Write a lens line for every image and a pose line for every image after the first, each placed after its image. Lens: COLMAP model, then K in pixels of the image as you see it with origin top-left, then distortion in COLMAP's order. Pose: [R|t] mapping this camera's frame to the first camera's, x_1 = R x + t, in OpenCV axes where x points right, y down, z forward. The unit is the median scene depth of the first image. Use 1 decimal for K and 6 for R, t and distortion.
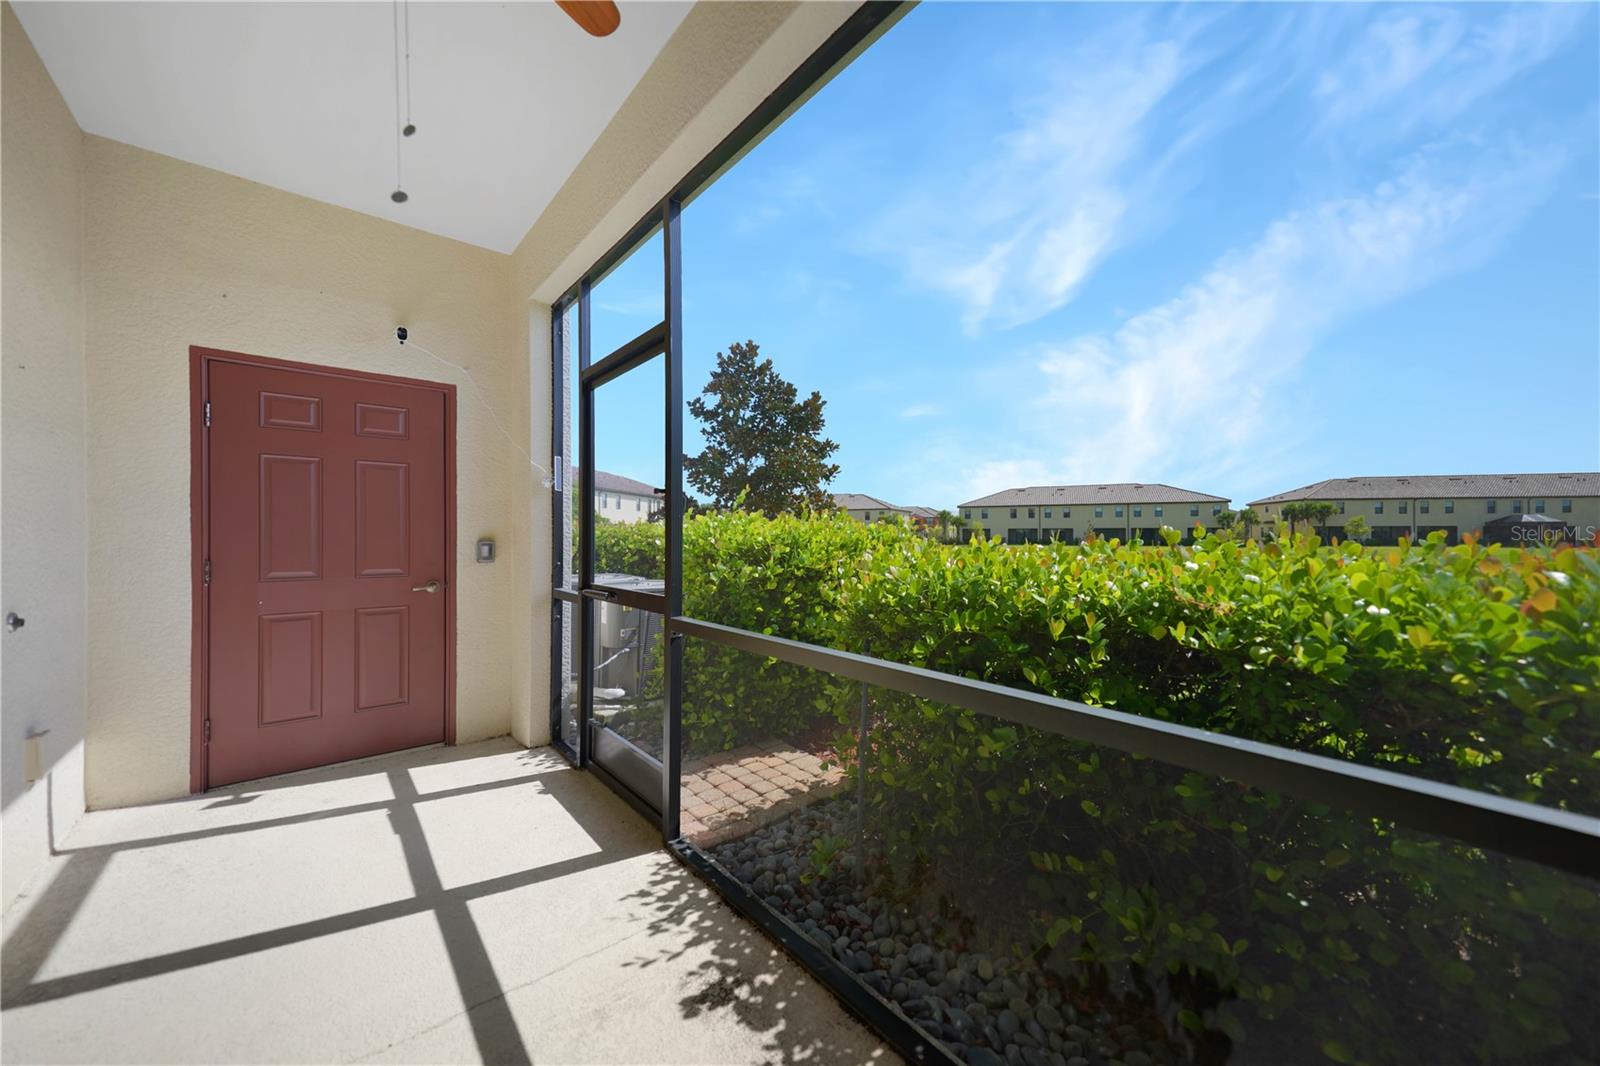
lens RADIAL K [[565.0, 0, 828.4], [0, 565.0, 538.5], [0, 0, 1]] dist [-0.015750, 0.000643]
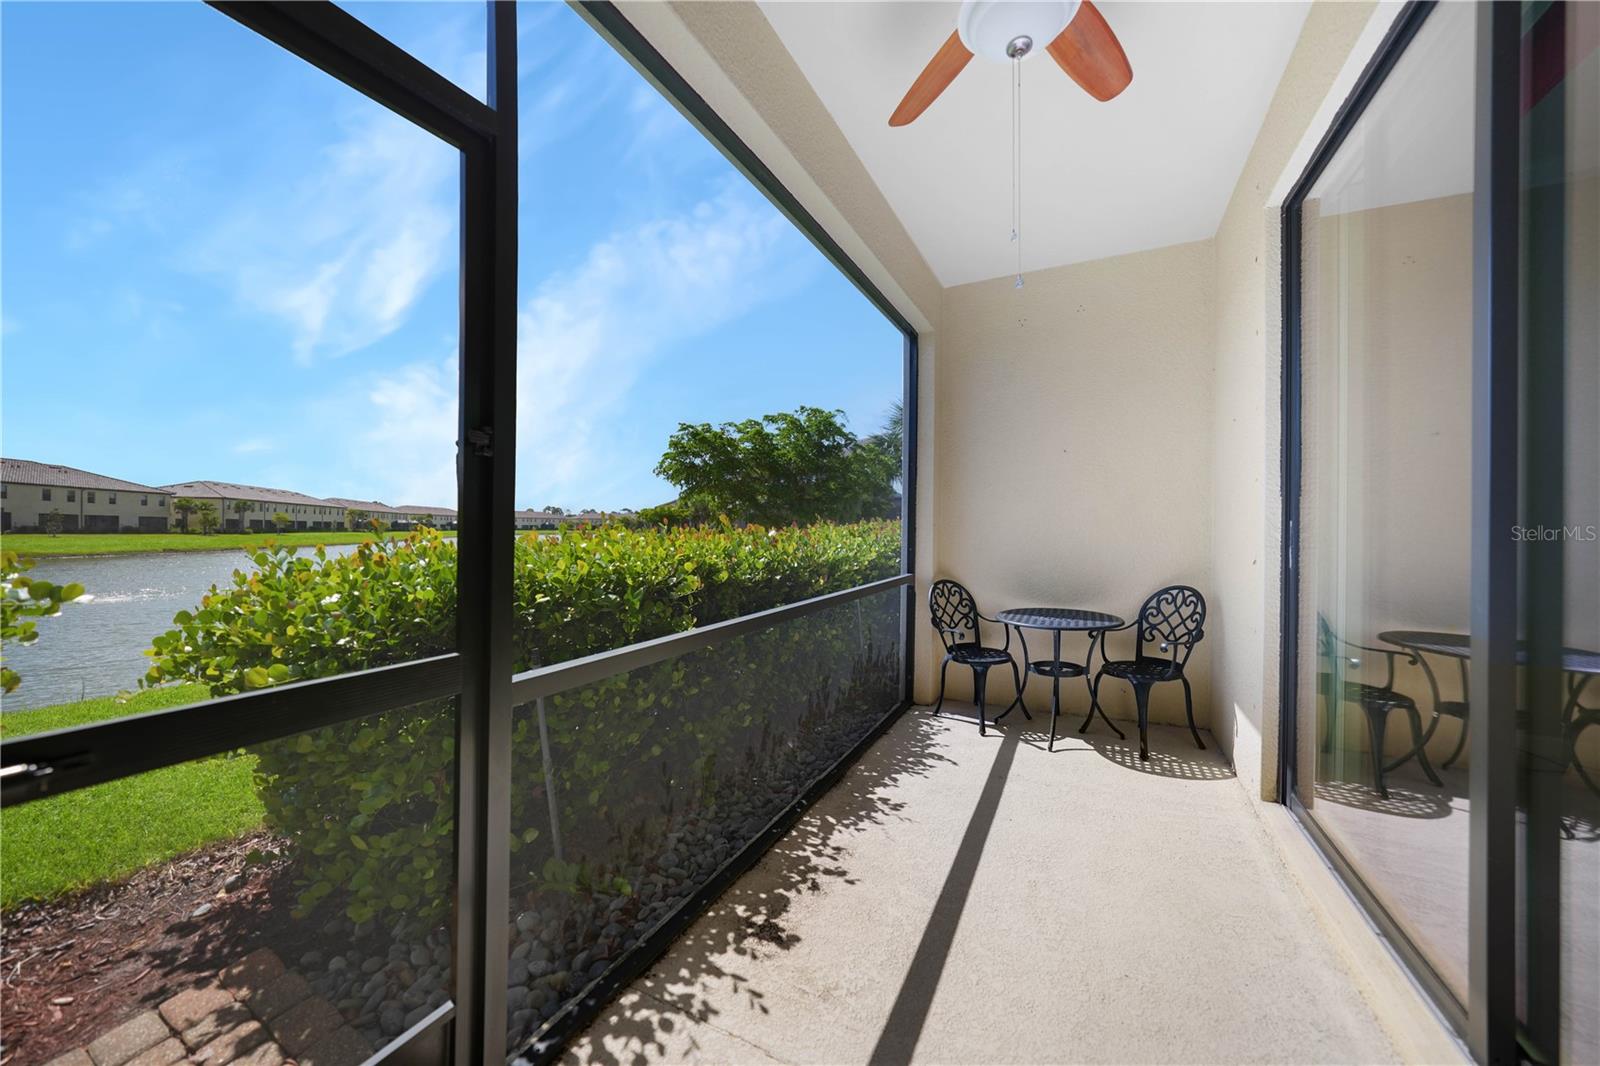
lens RADIAL K [[565.0, 0, 799.3], [0, 565.0, 527.6], [0, 0, 1]] dist [-0.015750, 0.000643]
pose [[-0.346753, 0.002309, 0.937954, -1.186778], [-0.002527, 0.999991, -0.003396, -0.015307], [-0.937953, -0.003548, -0.346744, 1.217958]]
